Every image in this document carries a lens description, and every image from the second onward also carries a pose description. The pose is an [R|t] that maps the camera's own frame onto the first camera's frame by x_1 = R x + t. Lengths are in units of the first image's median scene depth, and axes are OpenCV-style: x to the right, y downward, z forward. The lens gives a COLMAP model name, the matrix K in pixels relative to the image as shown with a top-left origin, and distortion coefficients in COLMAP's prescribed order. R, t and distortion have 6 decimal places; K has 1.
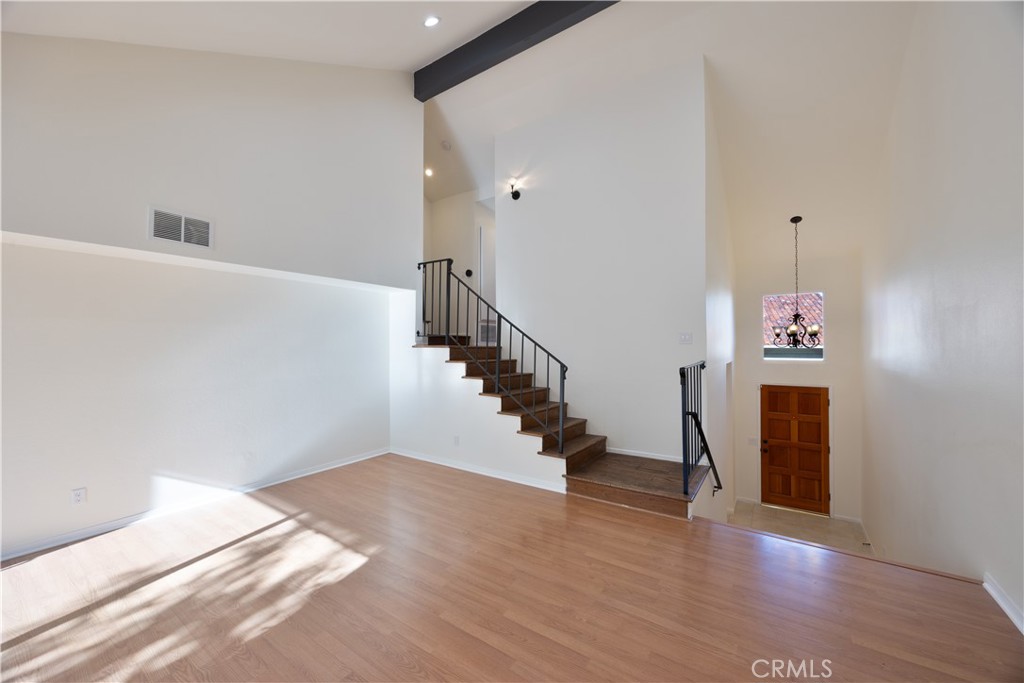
lens RADIAL K [[387.4, 0, 513.5], [0, 387.4, 340.2], [0, 0, 1]] dist [-0.005930, 0.000681]
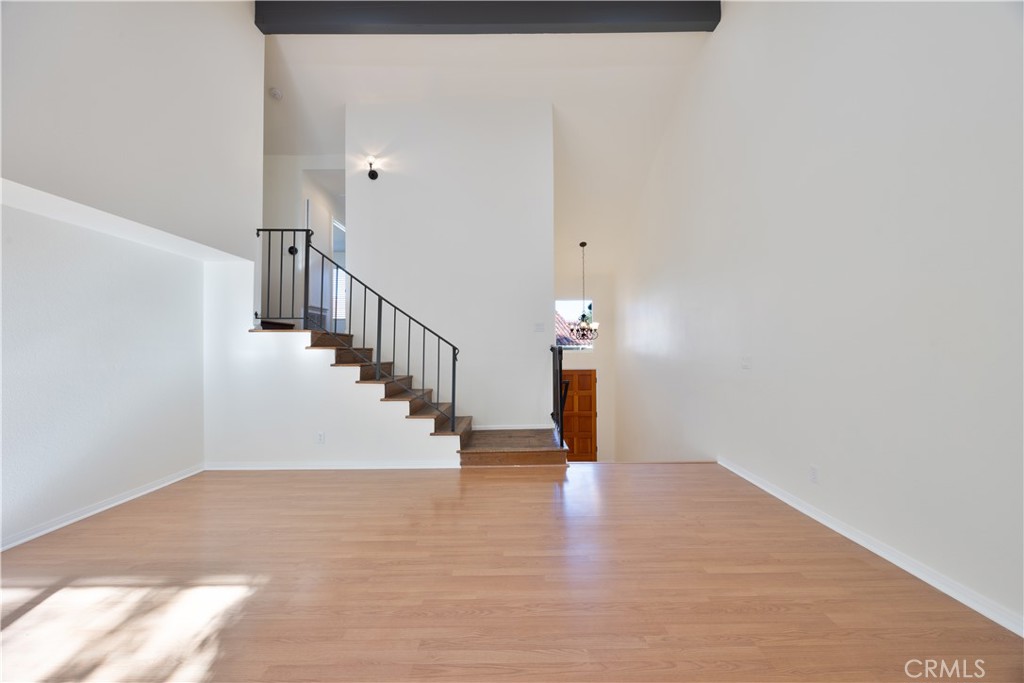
lens RADIAL K [[387.4, 0, 520.0], [0, 387.4, 340.2], [0, 0, 1]] dist [-0.005930, 0.000681]
pose [[0.821200, 0.007963, 0.570585, -0.256146], [-0.003087, 0.999950, -0.009512, 0.041593], [-0.570632, 0.006050, 0.821184, 0.022647]]
